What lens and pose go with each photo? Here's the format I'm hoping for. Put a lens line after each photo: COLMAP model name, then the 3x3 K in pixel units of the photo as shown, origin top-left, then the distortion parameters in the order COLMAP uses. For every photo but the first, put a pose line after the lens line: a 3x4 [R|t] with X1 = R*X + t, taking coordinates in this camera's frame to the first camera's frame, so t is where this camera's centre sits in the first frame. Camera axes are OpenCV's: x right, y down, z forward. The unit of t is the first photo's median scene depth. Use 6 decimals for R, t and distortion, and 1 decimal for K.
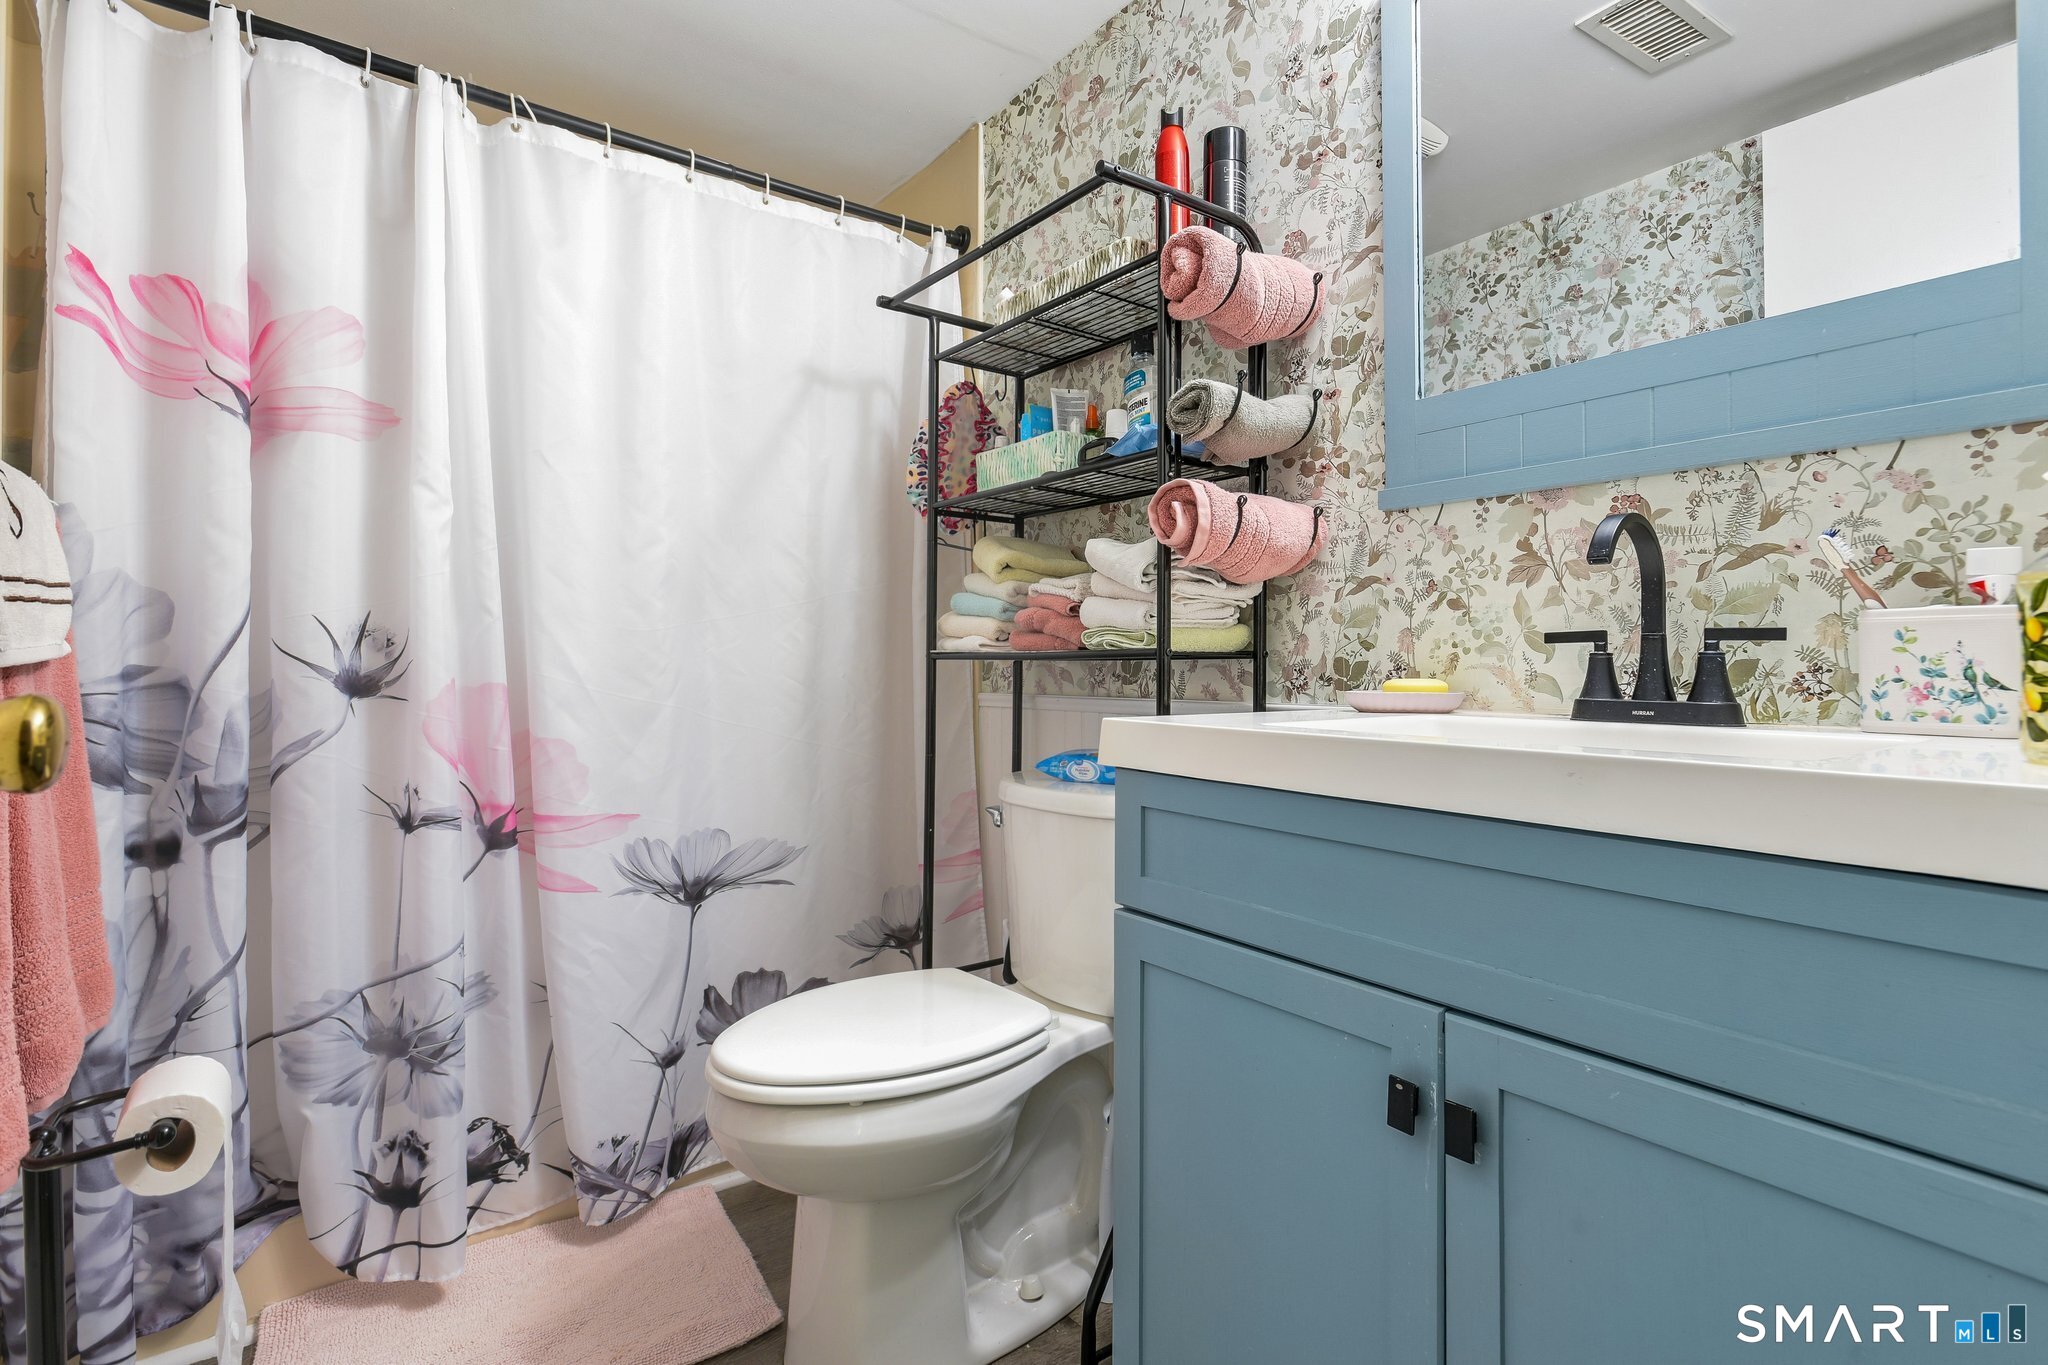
lens RADIAL K [[971.1, 0, 1026.2], [0, 971.1, 671.9], [0, 0, 1]] dist [-0.012565, 0.007074]
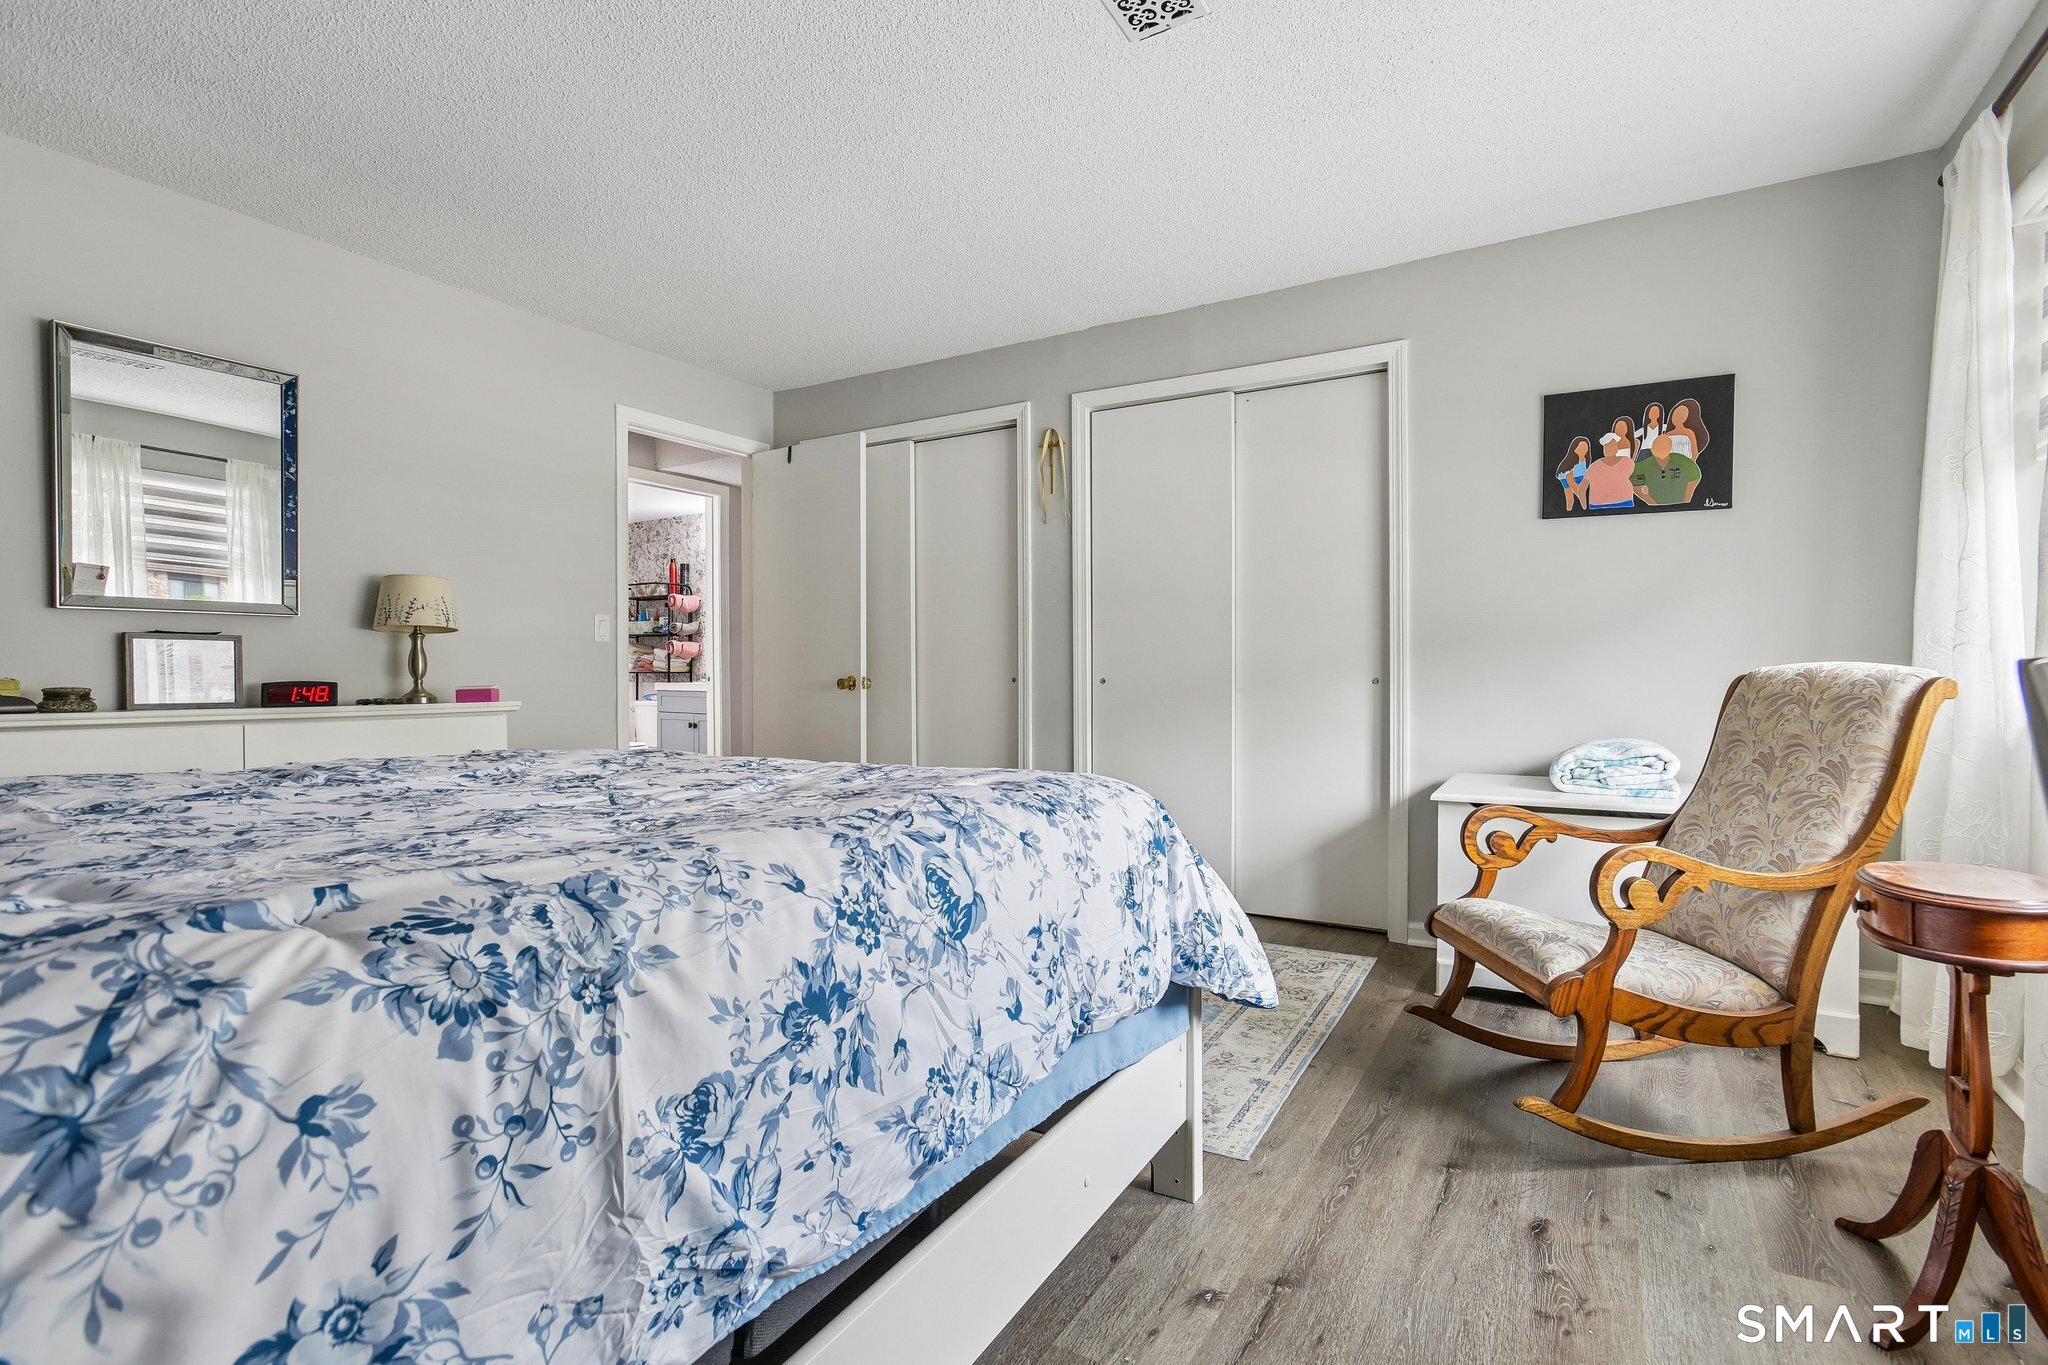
lens RADIAL K [[971.1, 0, 1024.9], [0, 971.1, 682.9], [0, 0, 1]] dist [-0.012565, 0.007074]
pose [[0.921936, 0.000297, 0.387342, -0.110930], [-0.000307, 1.000000, -0.000035, 0.037447], [-0.387342, -0.000087, 0.921936, -4.415101]]
